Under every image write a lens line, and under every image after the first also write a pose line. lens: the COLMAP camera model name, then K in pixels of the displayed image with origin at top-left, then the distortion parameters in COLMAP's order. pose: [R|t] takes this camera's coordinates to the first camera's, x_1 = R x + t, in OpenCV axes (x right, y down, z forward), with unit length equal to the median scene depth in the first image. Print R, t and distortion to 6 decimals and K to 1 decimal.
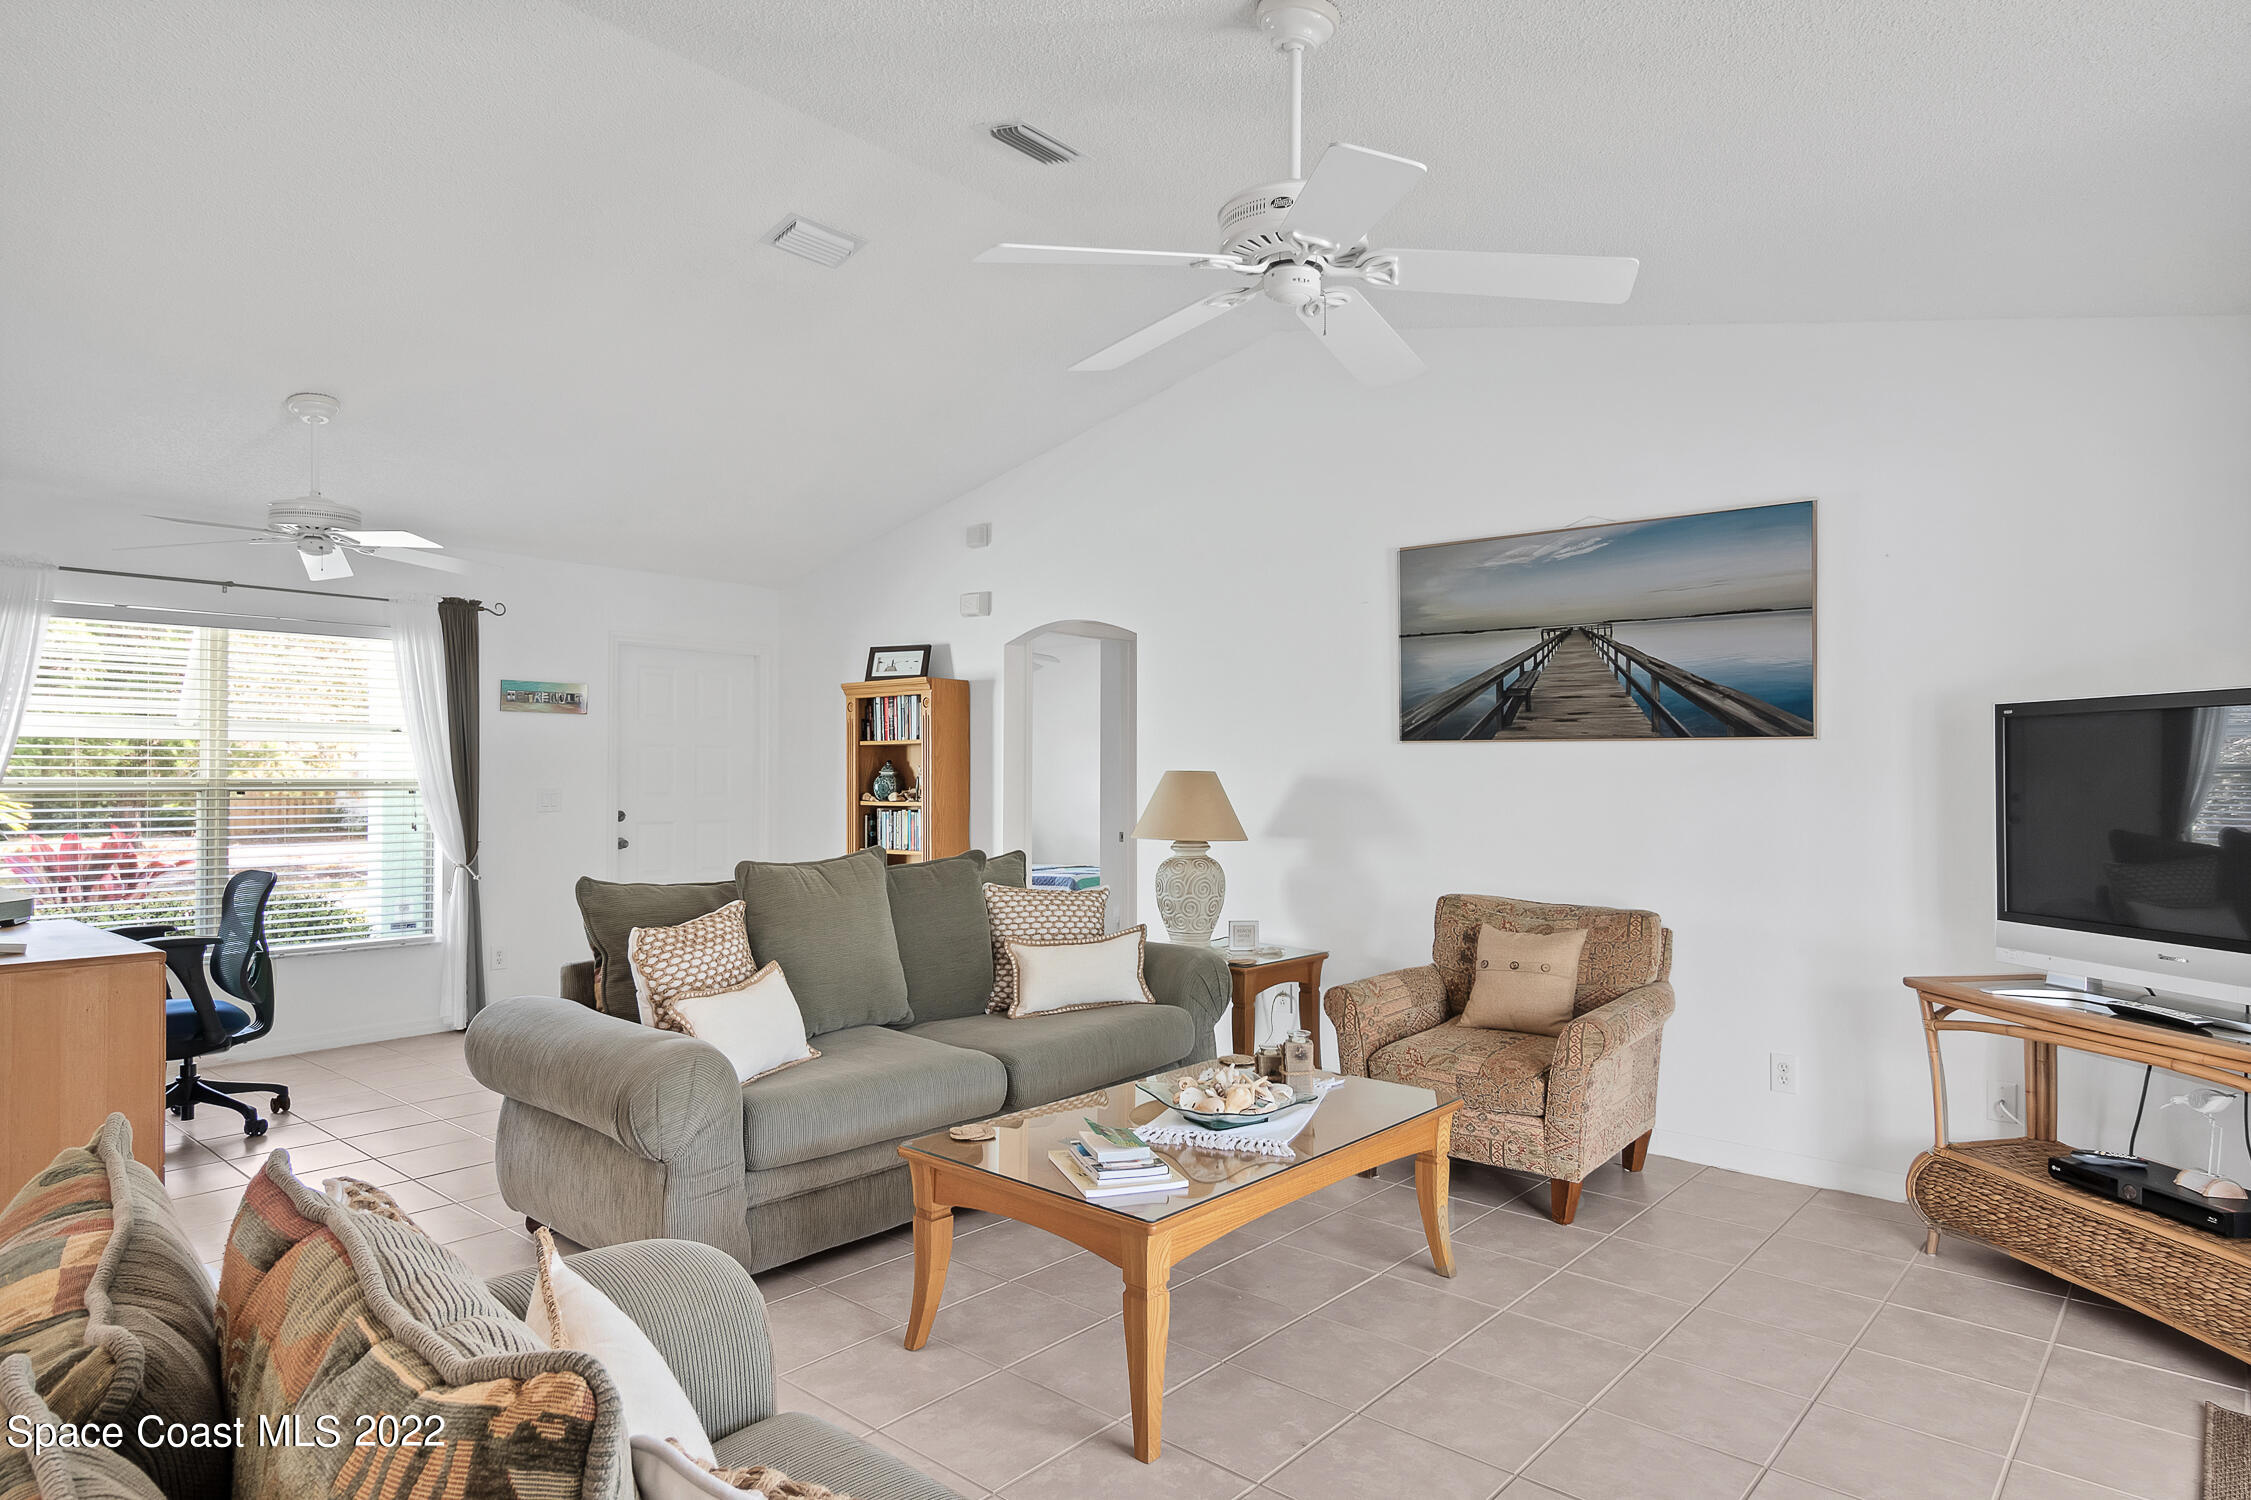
lens RADIAL K [[1272.2, 0, 1133.4], [0, 1272.2, 761.4], [0, 0, 1]] dist [-0.001016, 0.000995]
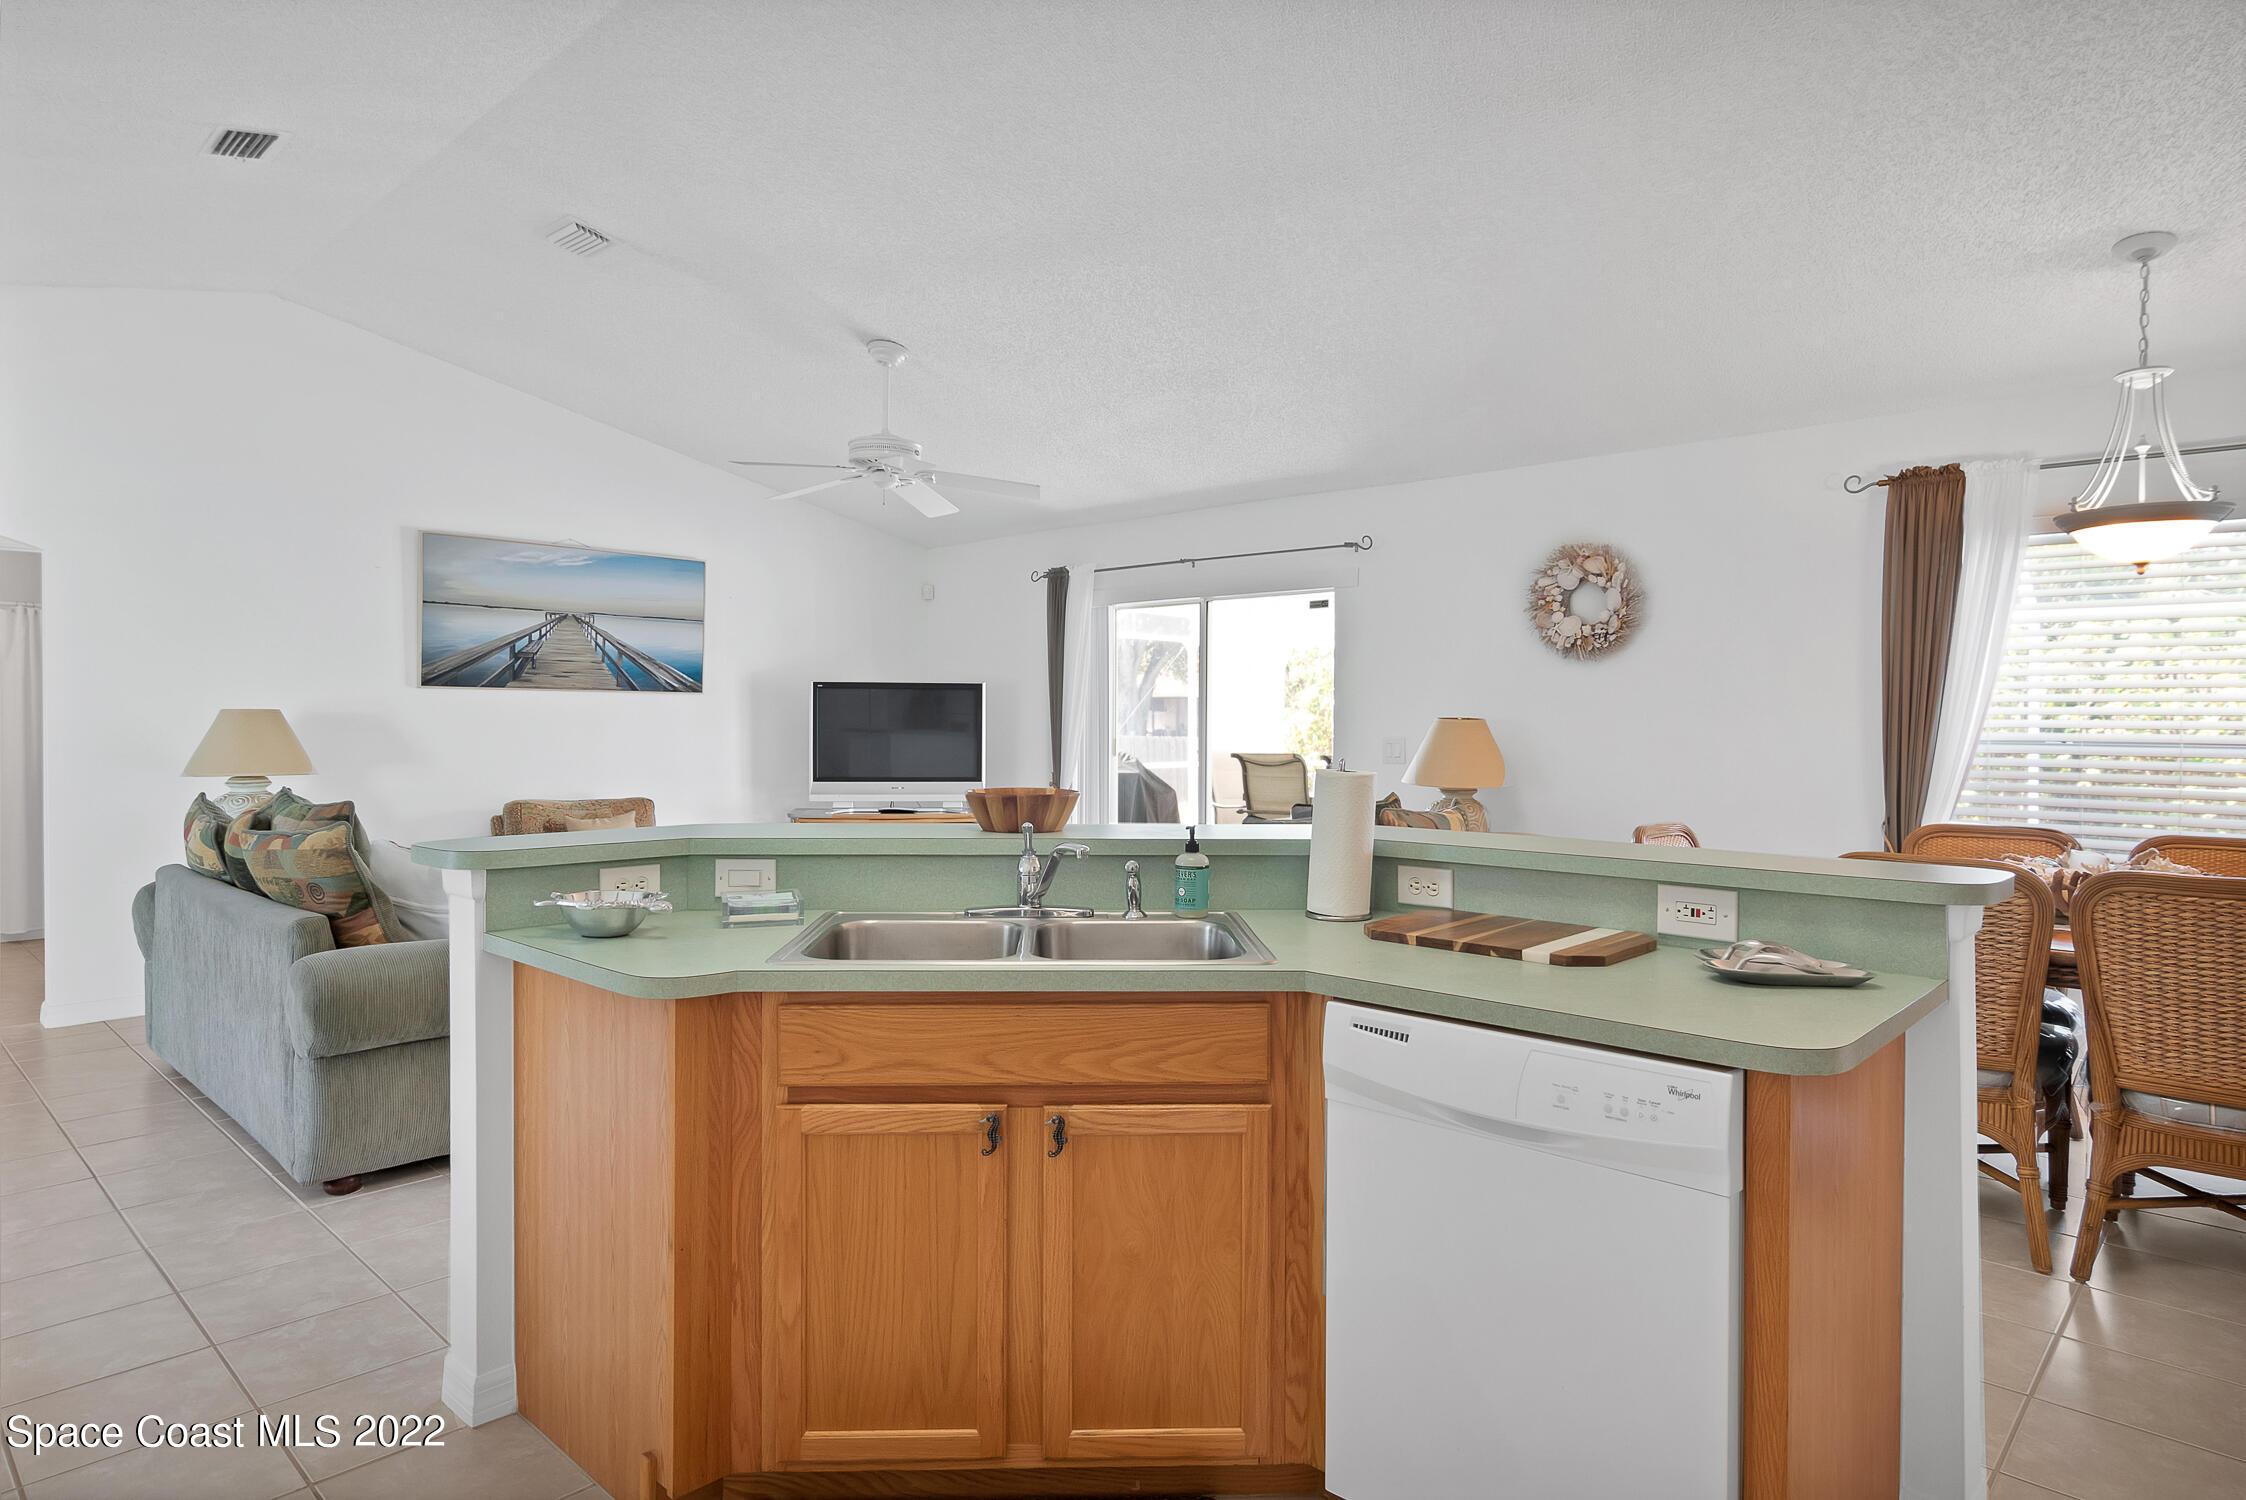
lens RADIAL K [[1269.4, 0, 1130.9], [0, 1269.4, 761.4], [0, 0, 1]] dist [-0.001016, 0.000995]
pose [[0.030975, -0.037383, 0.998821, -1.107062], [-0.013123, 0.999199, 0.037804, 0.001599], [-0.999434, -0.014278, 0.030459, 0.296722]]
